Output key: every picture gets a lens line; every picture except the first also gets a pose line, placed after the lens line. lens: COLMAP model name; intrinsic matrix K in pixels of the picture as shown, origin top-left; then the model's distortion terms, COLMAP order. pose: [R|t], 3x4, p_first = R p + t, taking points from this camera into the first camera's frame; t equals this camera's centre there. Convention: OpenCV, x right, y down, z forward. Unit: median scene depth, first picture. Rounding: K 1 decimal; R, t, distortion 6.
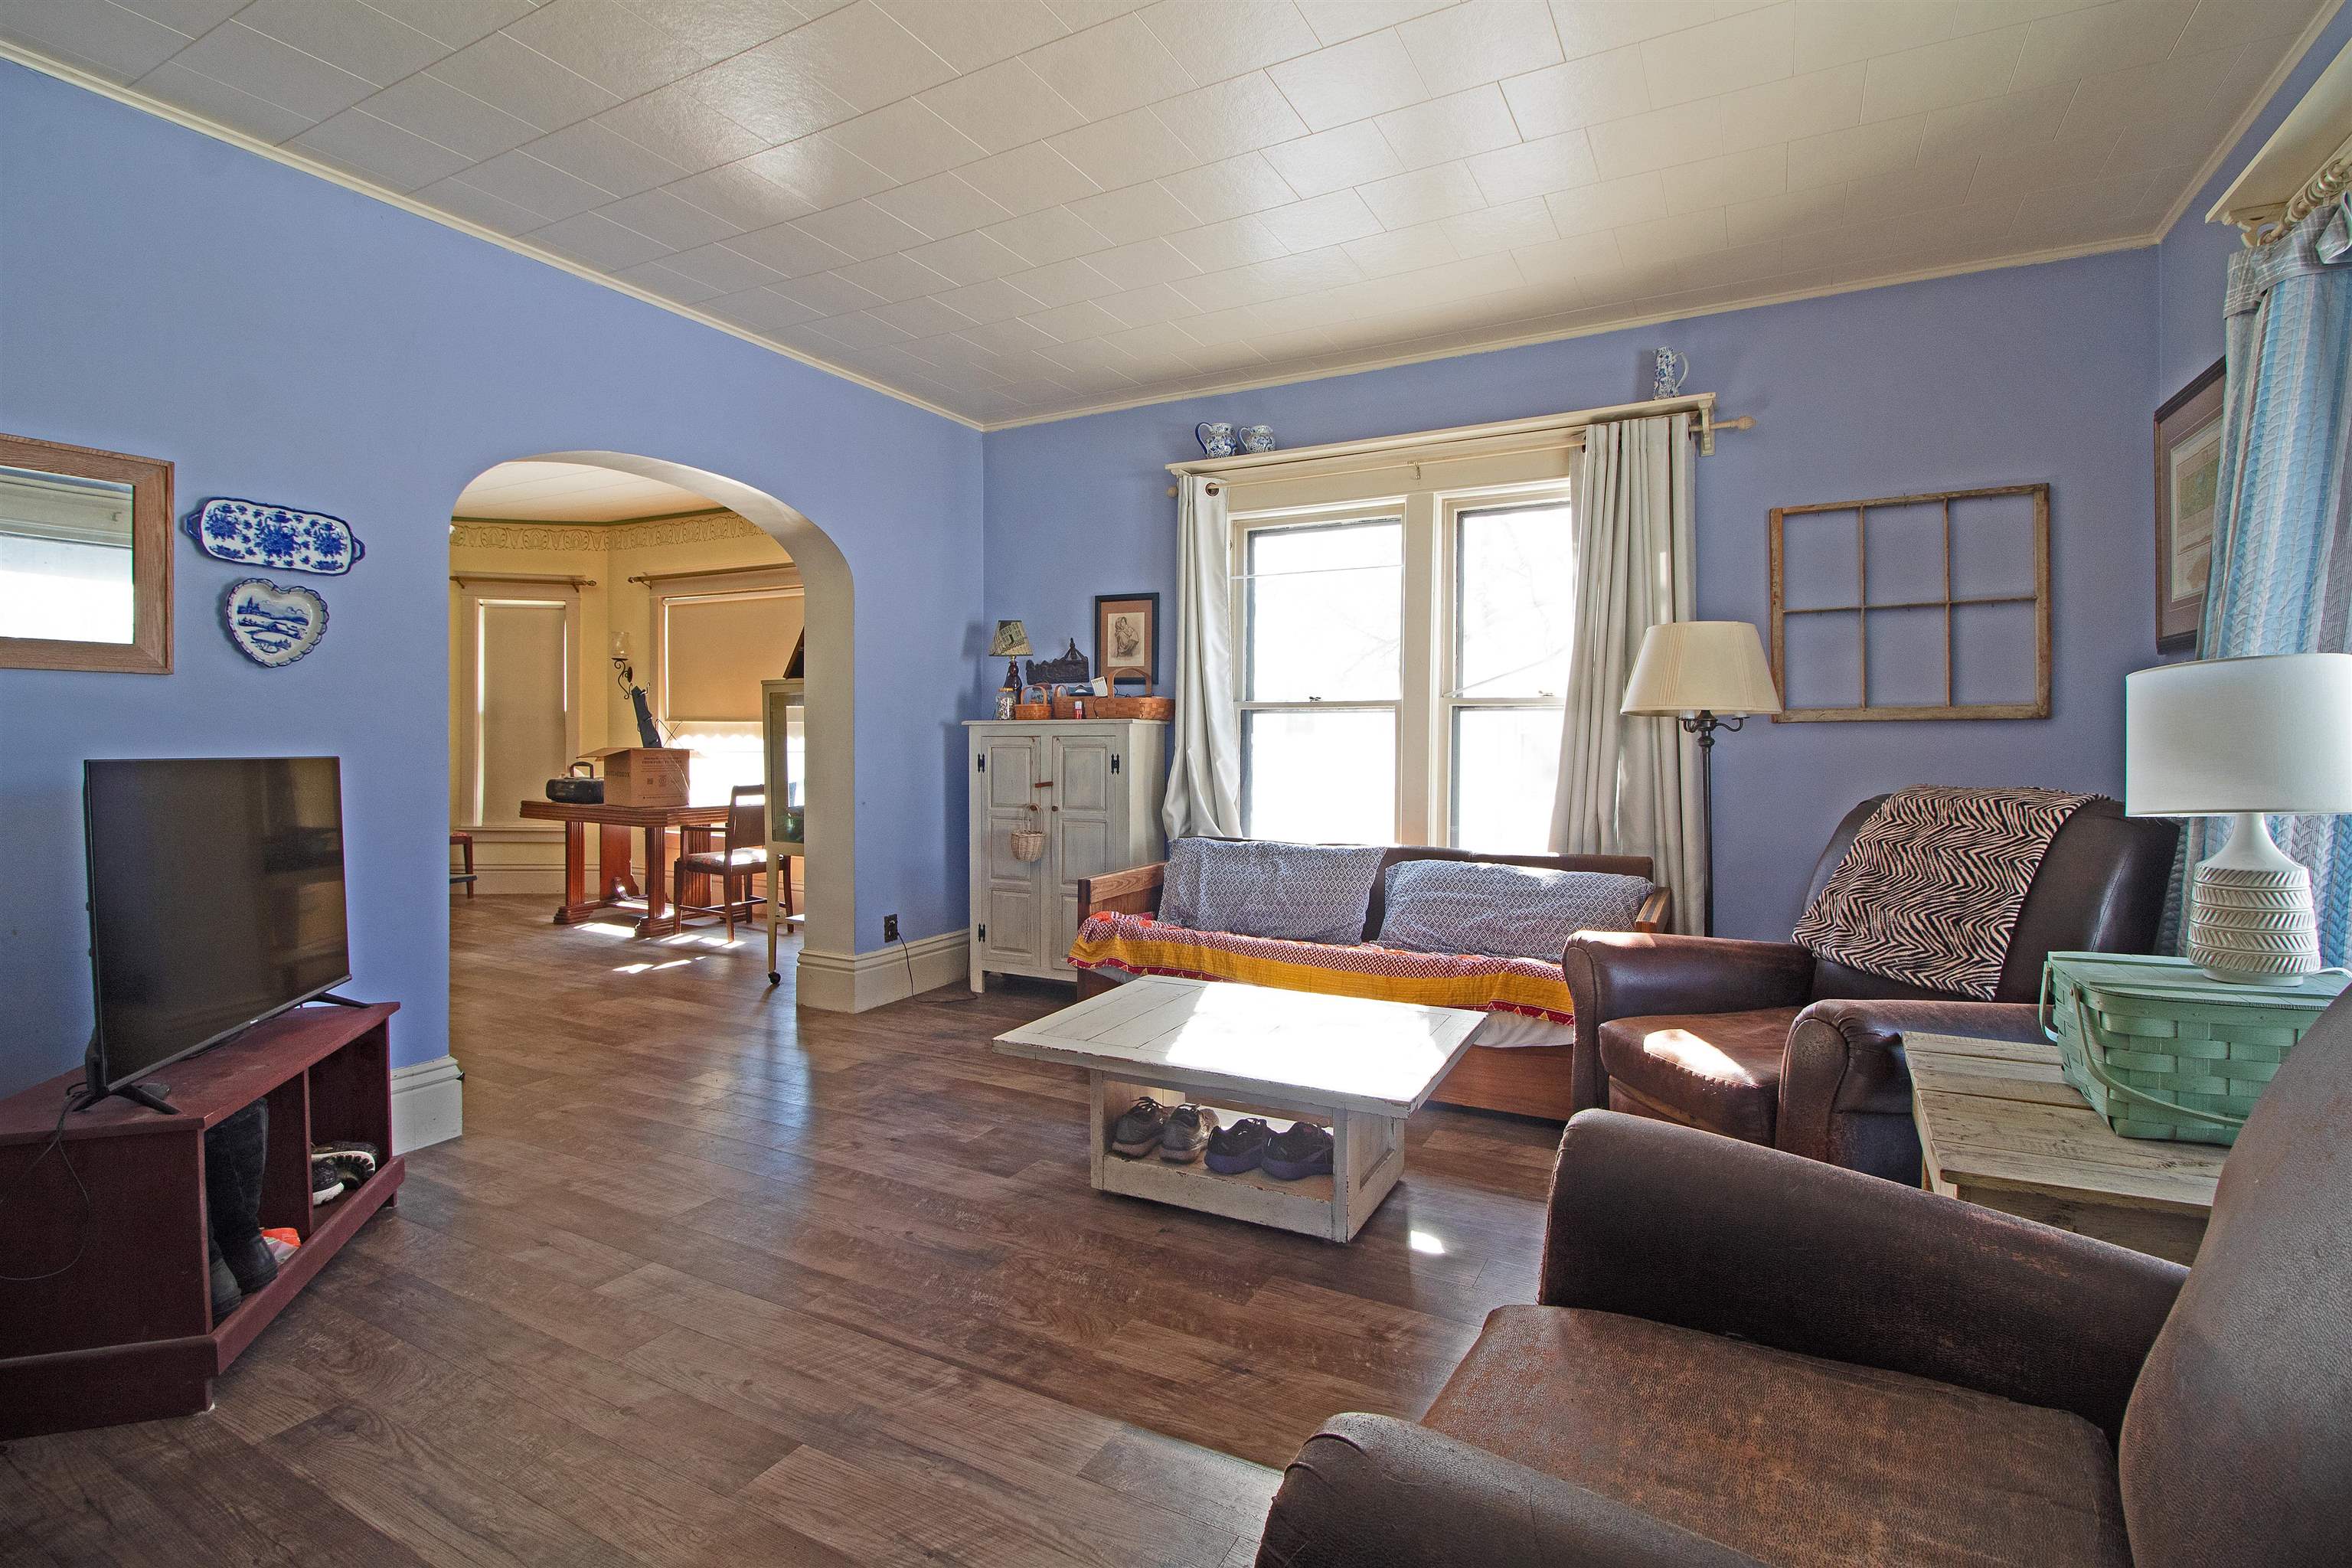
lens RADIAL K [[1088.5, 0, 1188.3], [0, 1088.5, 753.4], [0, 0, 1]] dist [0.001995, -0.014941]
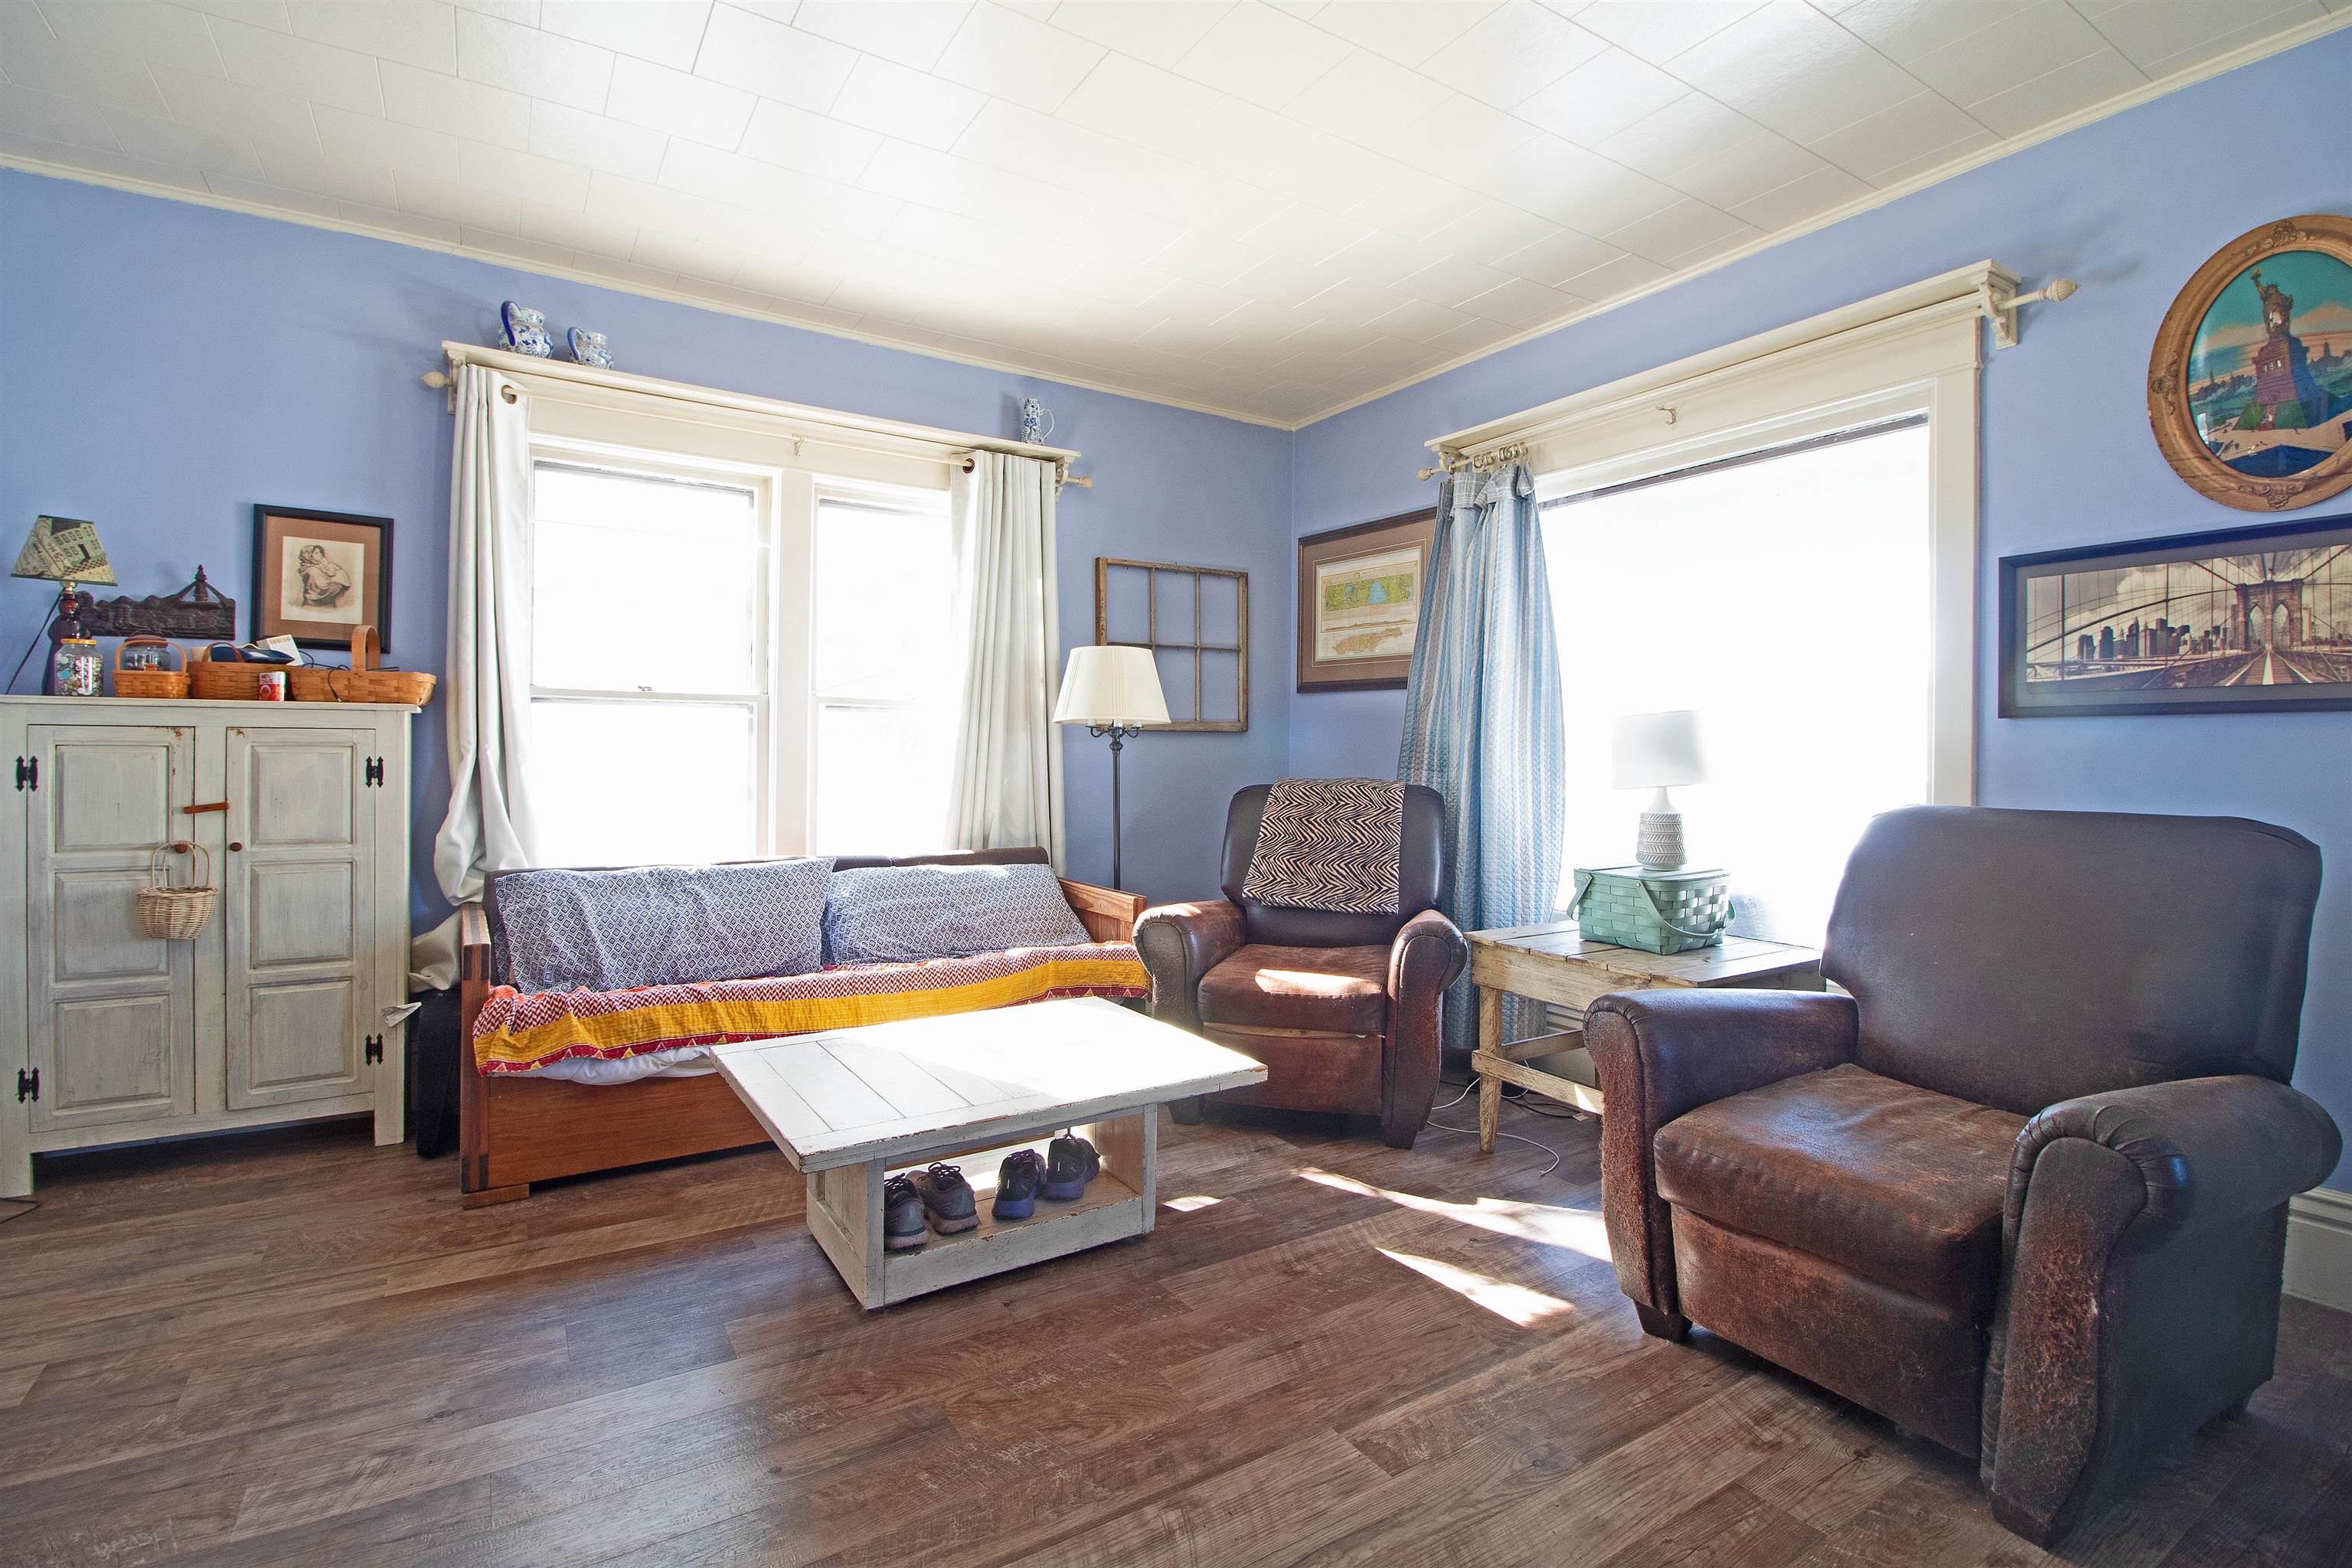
lens RADIAL K [[1088.5, 0, 1188.3], [0, 1088.5, 753.4], [0, 0, 1]] dist [0.001995, -0.014941]
pose [[0.491023, -0.000098, 0.871146, -0.524610], [-0.000926, 0.999999, 0.000634, -0.003033], [-0.871146, -0.001118, 0.491023, 0.328066]]
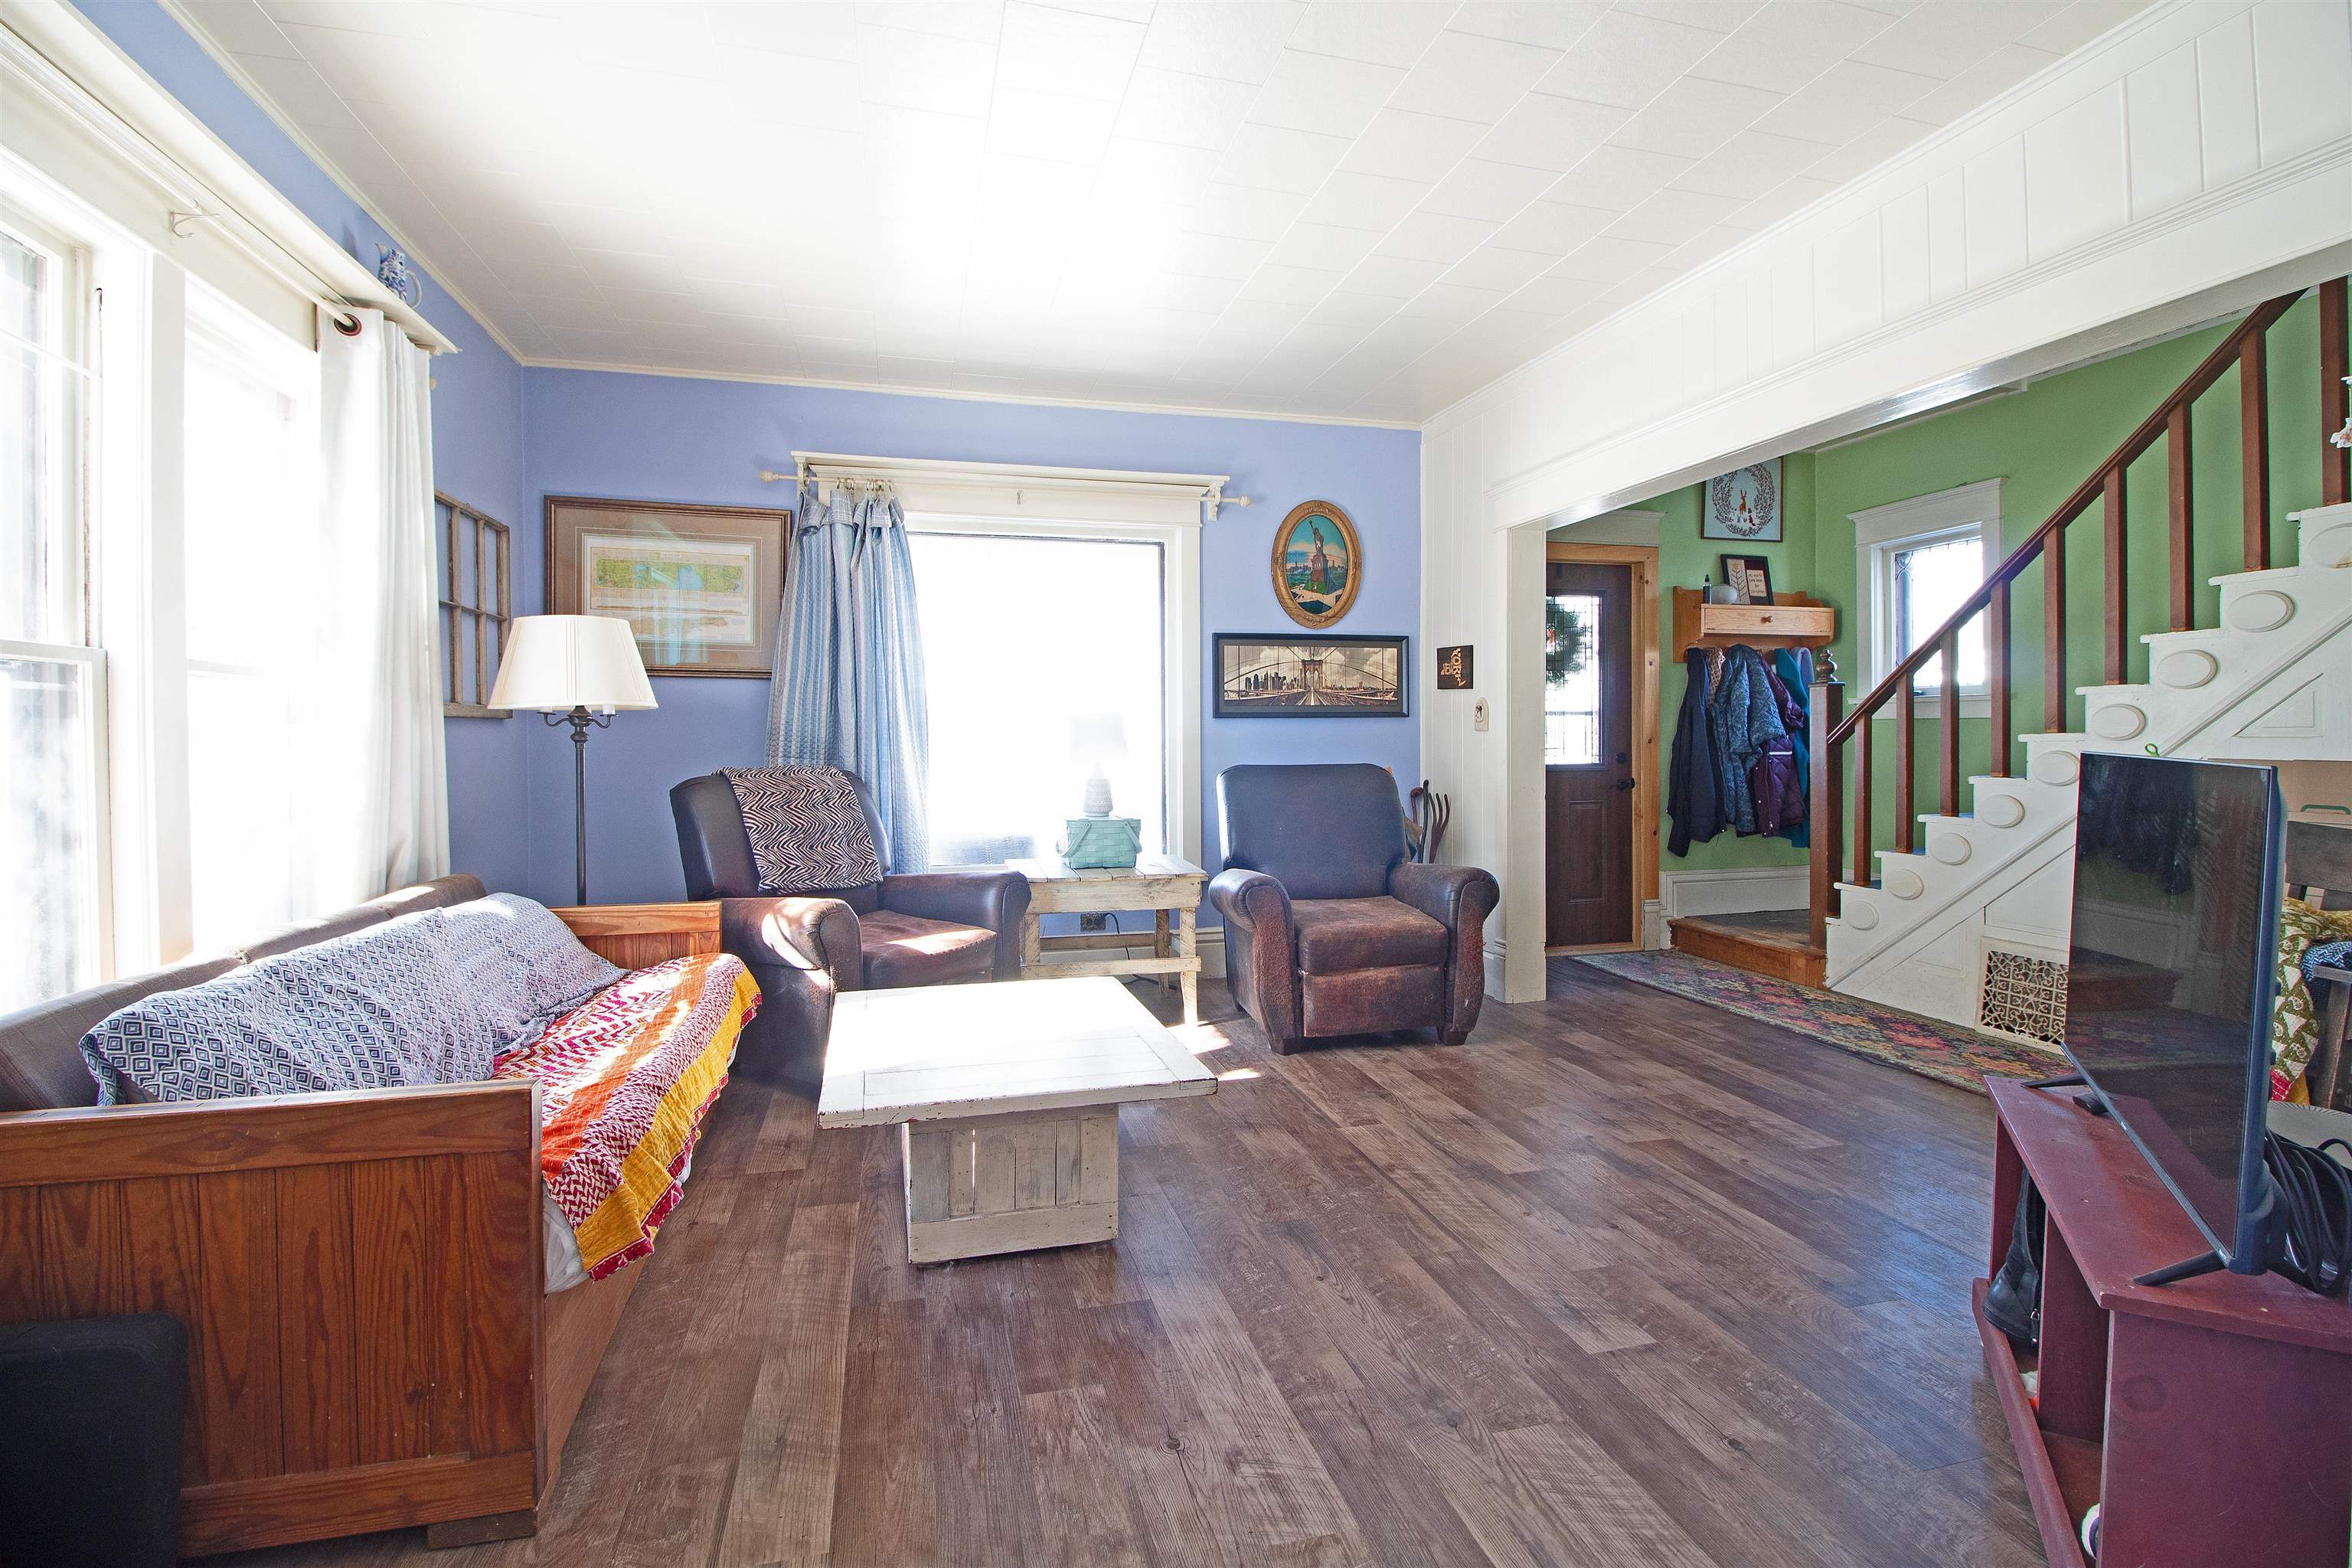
lens RADIAL K [[1088.5, 0, 1188.3], [0, 1088.5, 753.4], [0, 0, 1]] dist [0.001995, -0.014941]
pose [[-0.678600, -0.009560, 0.734446, -0.617221], [0.008060, 0.999758, 0.020460, -0.011269], [-0.734464, 0.019804, -0.678358, 1.234566]]
